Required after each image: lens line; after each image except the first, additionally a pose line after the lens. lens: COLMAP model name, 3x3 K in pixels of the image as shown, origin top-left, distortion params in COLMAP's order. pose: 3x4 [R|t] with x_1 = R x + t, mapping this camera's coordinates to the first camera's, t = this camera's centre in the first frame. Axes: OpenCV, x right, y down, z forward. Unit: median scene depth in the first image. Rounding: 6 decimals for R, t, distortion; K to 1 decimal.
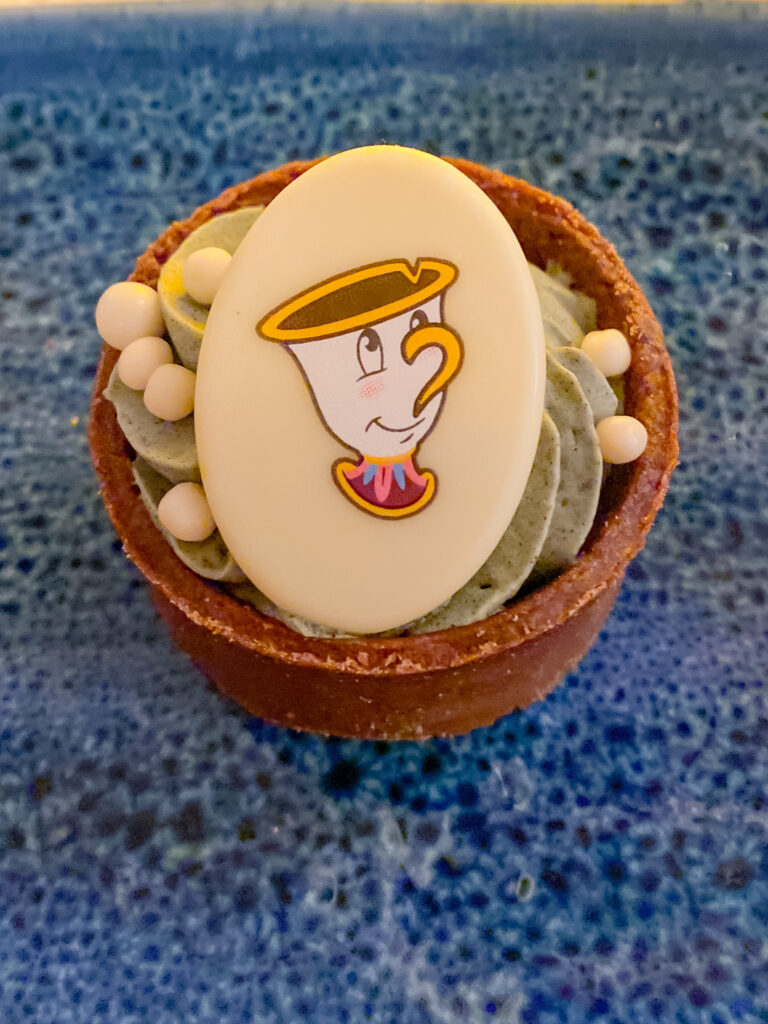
lens RADIAL K [[780.1, 0, 383.4], [0, 780.1, 510.7], [0, 0, 1]] dist [-0.007039, -0.011725]
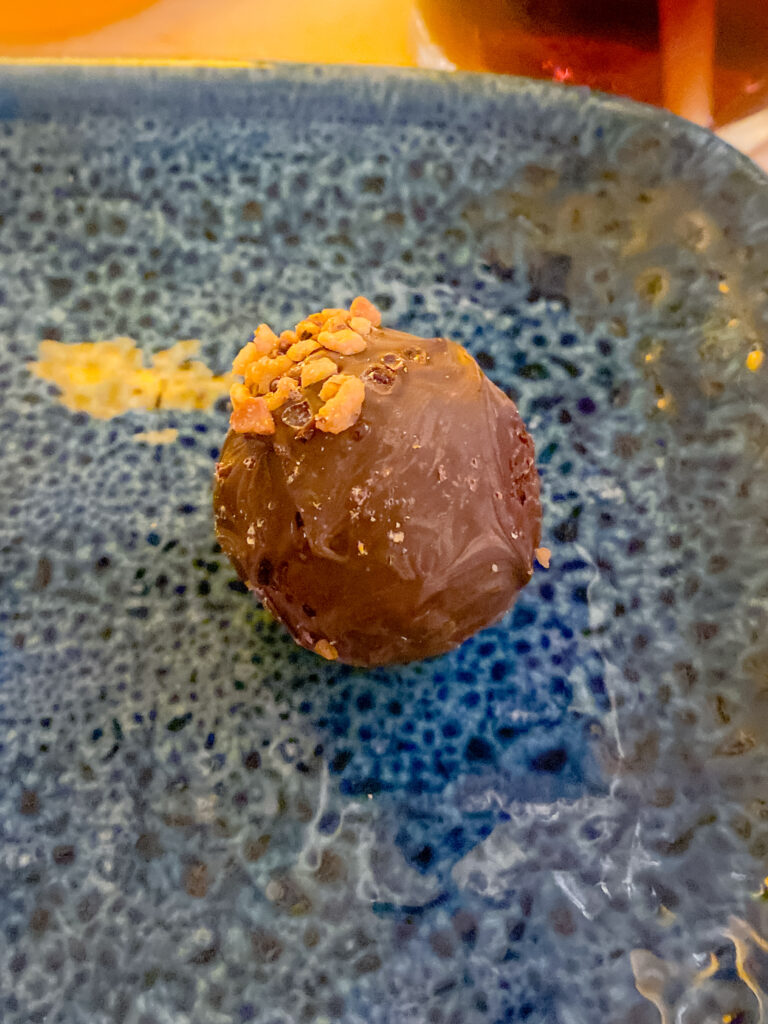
lens RADIAL K [[780.1, 0, 384.2], [0, 780.1, 516.7], [0, 0, 1]] dist [-0.007039, -0.011725]
pose [[0.997296, -0.037944, 0.062940, 0.707442], [0.039112, 0.999083, -0.017434, -0.010327], [-0.062220, 0.019849, 0.997865, -0.059178]]
